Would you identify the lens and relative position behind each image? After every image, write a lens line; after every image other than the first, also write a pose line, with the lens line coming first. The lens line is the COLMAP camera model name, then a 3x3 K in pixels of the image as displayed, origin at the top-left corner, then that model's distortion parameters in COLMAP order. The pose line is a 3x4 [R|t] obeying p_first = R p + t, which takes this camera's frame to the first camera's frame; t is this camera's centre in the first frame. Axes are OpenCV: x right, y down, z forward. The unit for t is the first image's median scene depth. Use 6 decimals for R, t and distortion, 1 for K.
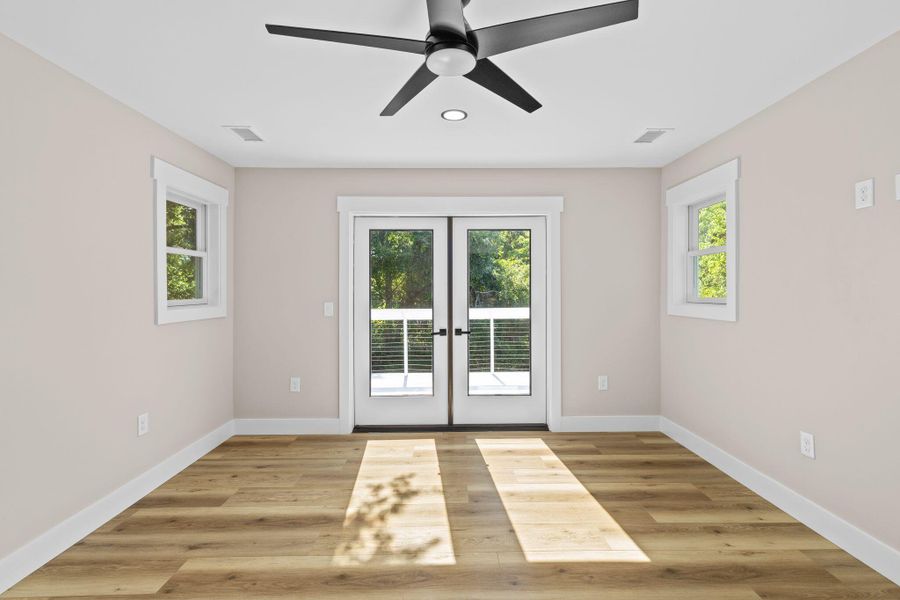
lens RADIAL K [[404.7, 0, 452.9], [0, 404.7, 295.7], [0, 0, 1]] dist [0.001668, 0.000147]
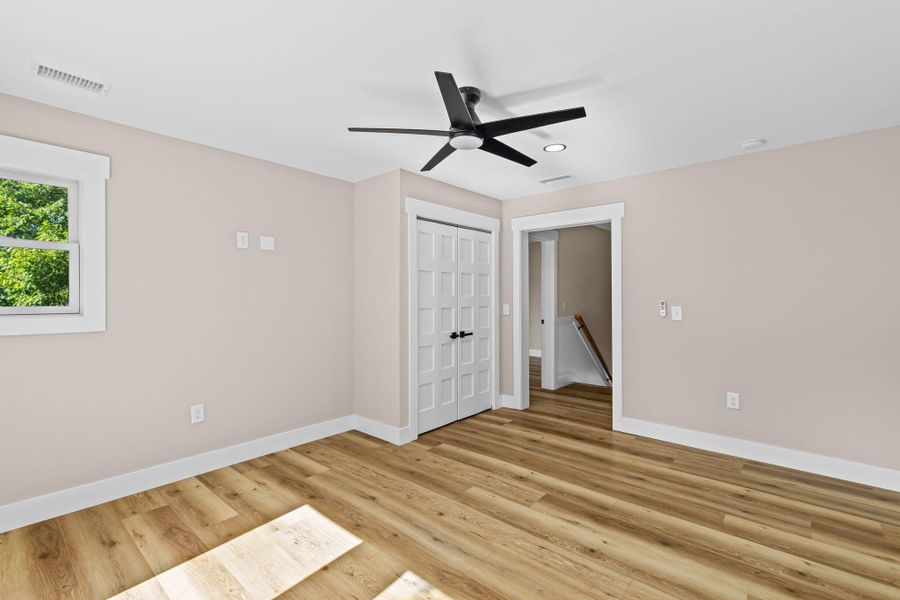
lens RADIAL K [[404.7, 0, 452.9], [0, 404.7, 295.7], [0, 0, 1]] dist [0.001668, 0.000147]
pose [[-0.741184, 0.006686, 0.671268, -0.640728], [0.012159, 0.999920, 0.003467, -0.013433], [-0.671191, 0.010732, -0.741206, 1.421647]]
